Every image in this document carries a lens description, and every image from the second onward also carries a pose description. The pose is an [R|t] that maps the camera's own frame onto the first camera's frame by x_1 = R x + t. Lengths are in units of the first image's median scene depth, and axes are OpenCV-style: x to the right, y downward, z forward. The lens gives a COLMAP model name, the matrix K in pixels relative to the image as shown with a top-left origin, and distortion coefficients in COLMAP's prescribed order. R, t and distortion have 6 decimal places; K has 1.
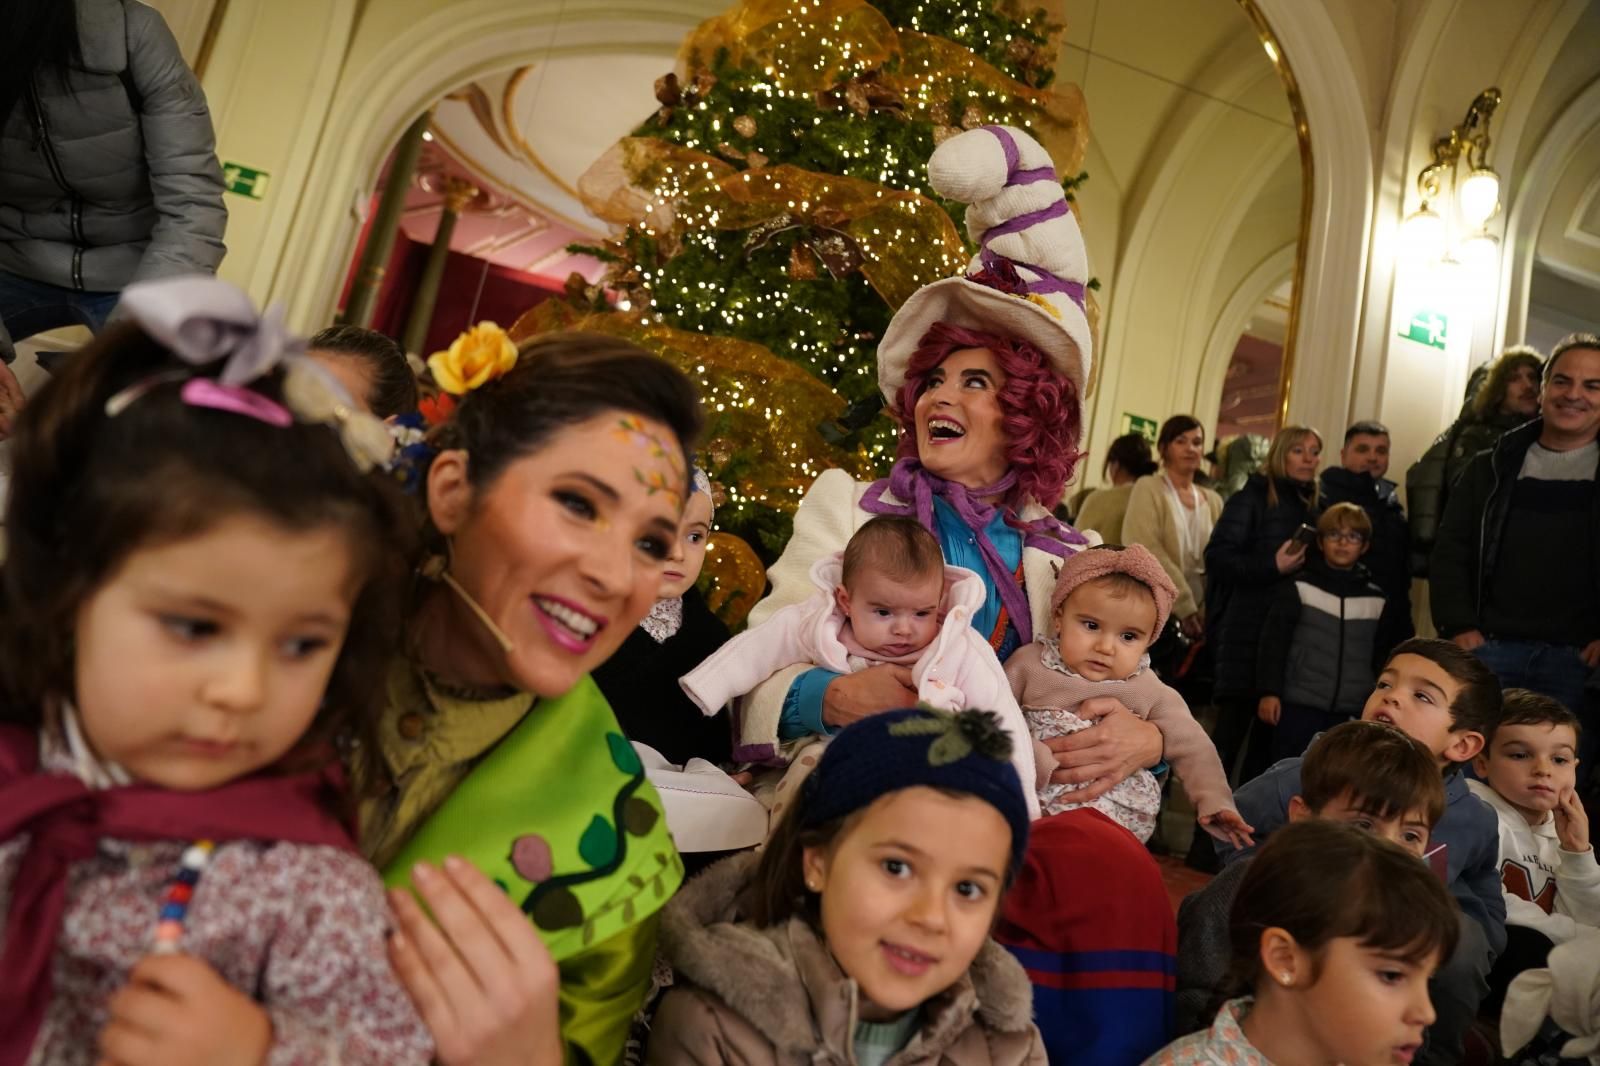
lens RADIAL K [[1104.7, 0, 800.0], [0, 1104.7, 533.0], [0, 0, 1]] dist [-0.131616, 0.099276]
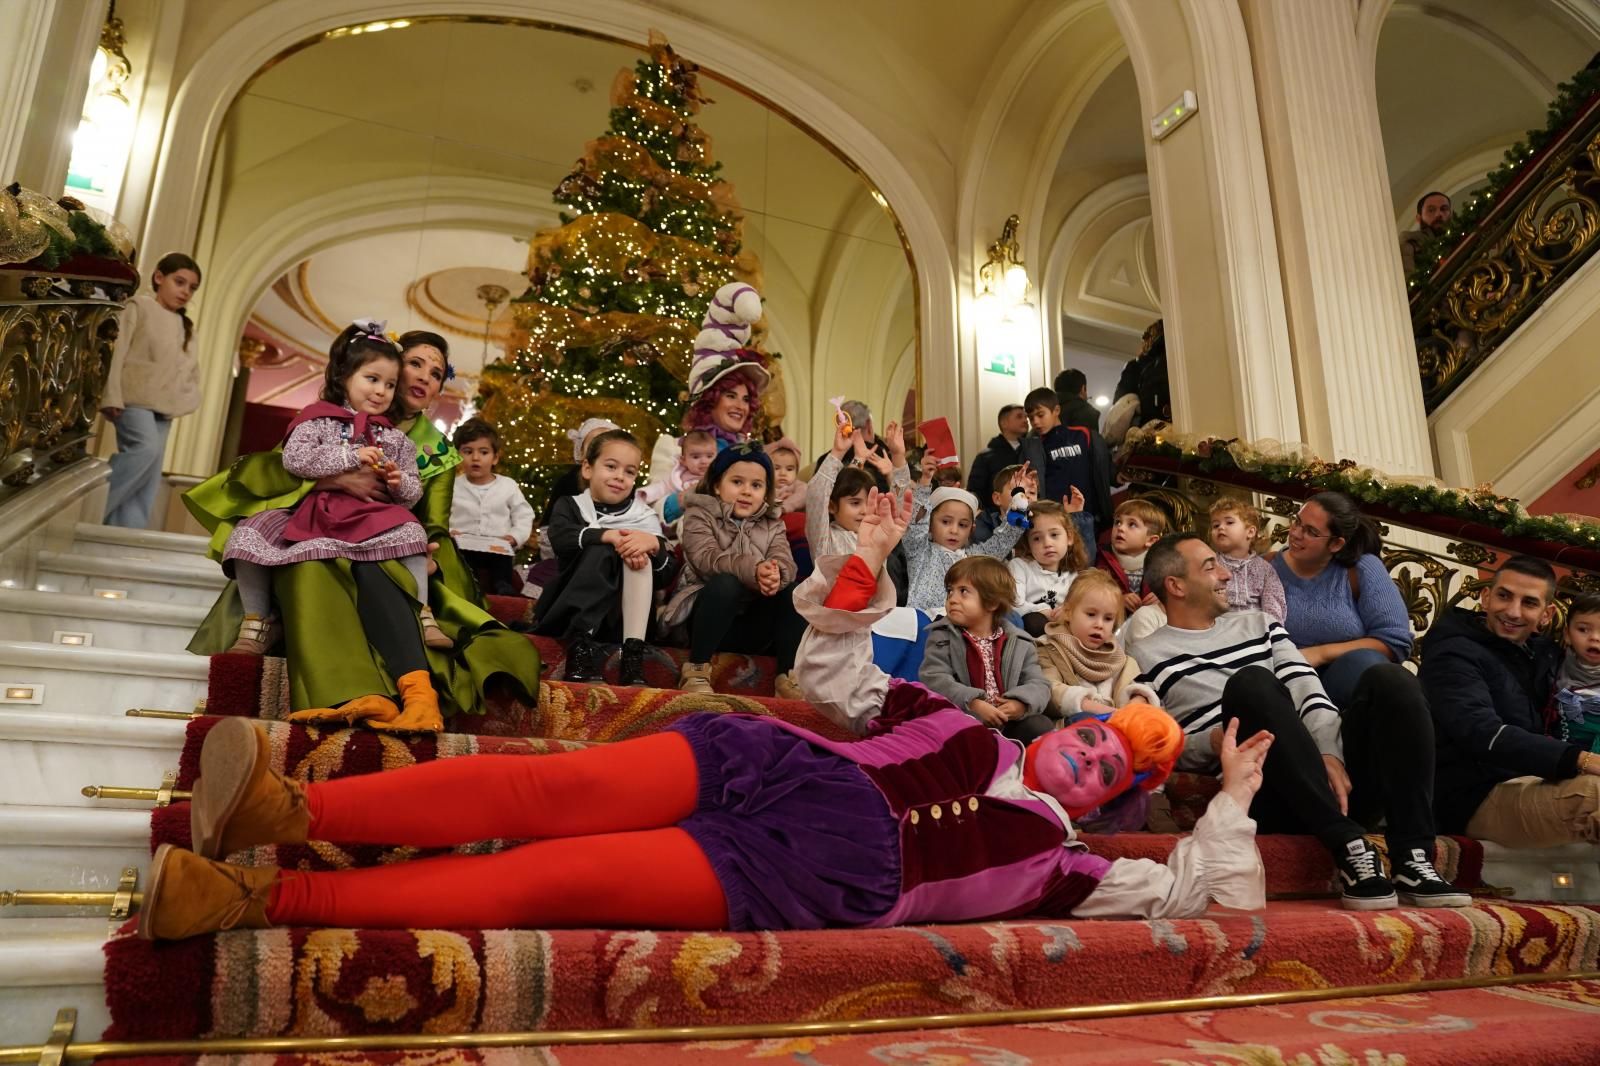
lens RADIAL K [[1104.7, 0, 800.0], [0, 1104.7, 533.0], [0, 0, 1]] dist [-0.131616, 0.099276]
pose [[0.966474, -0.134553, 0.218687, -0.088485], [0.155232, 0.984615, -0.080226, 0.138330], [-0.204528, 0.111483, 0.972492, -0.489454]]
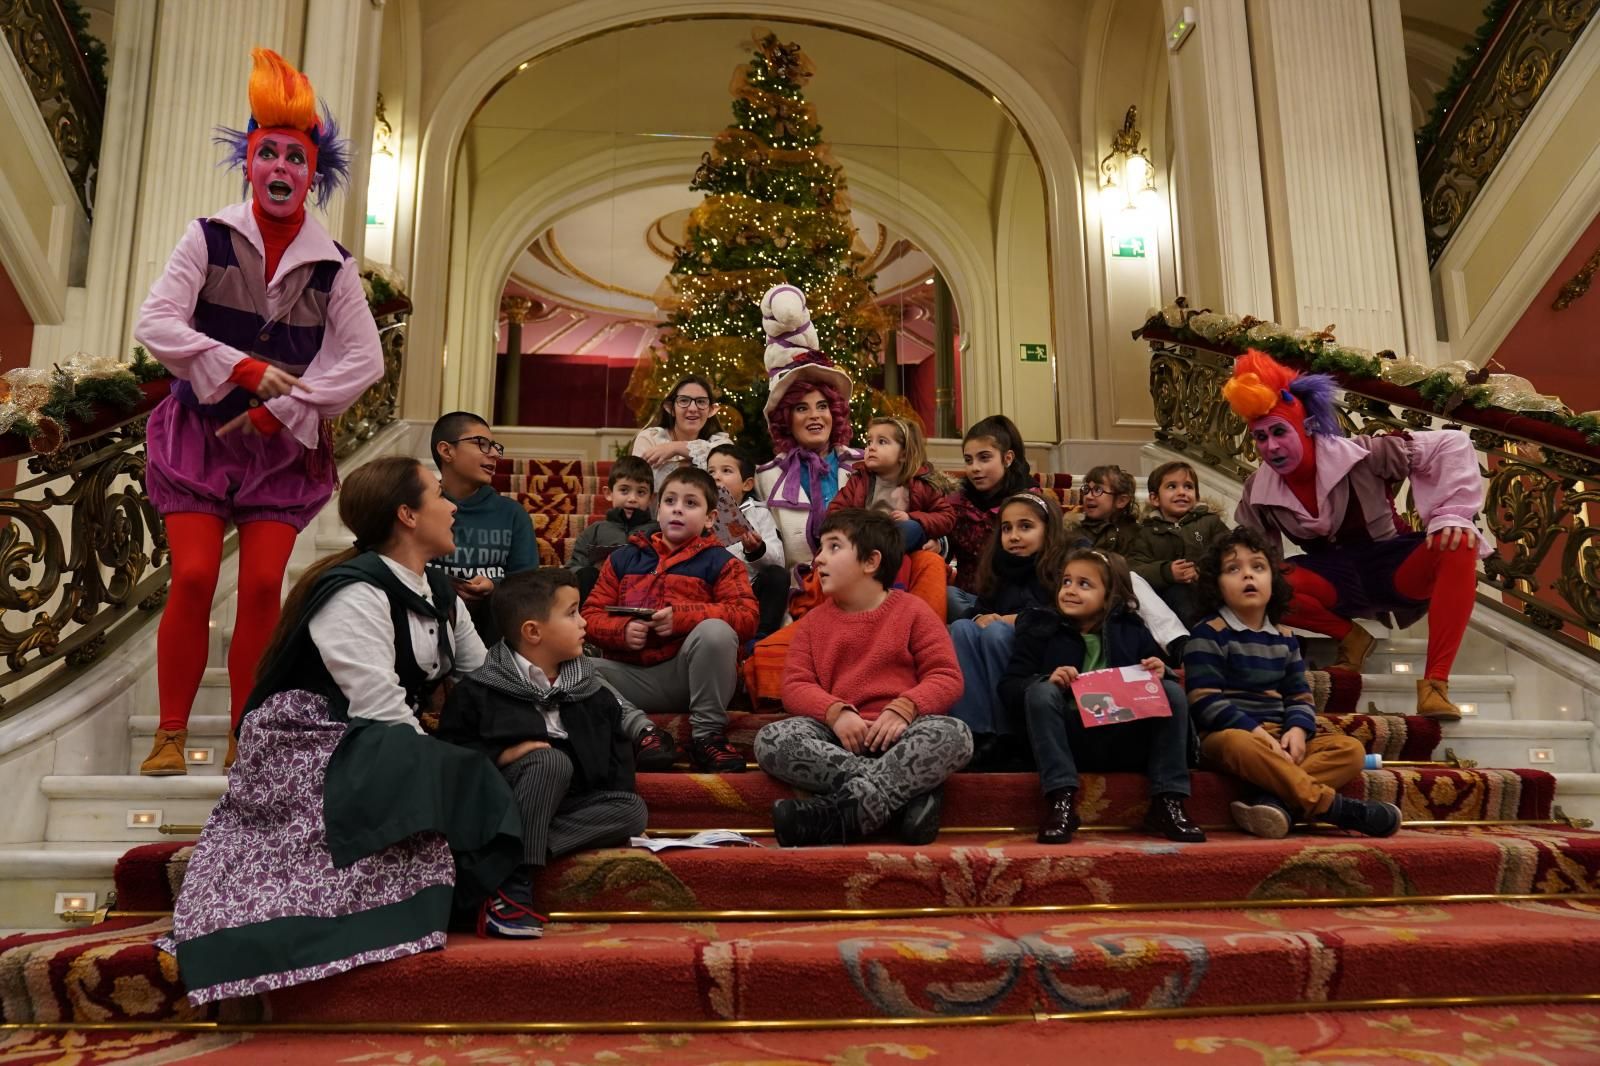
lens RADIAL K [[1229.1, 0, 800.0], [0, 1229.1, 533.0], [0, 0, 1]] dist [-0.109979, 0.128597]
pose [[0.971208, -0.227749, -0.069904, 0.103183], [0.223897, 0.972836, -0.058824, 0.252624], [0.081402, 0.041479, 0.995818, -0.978519]]
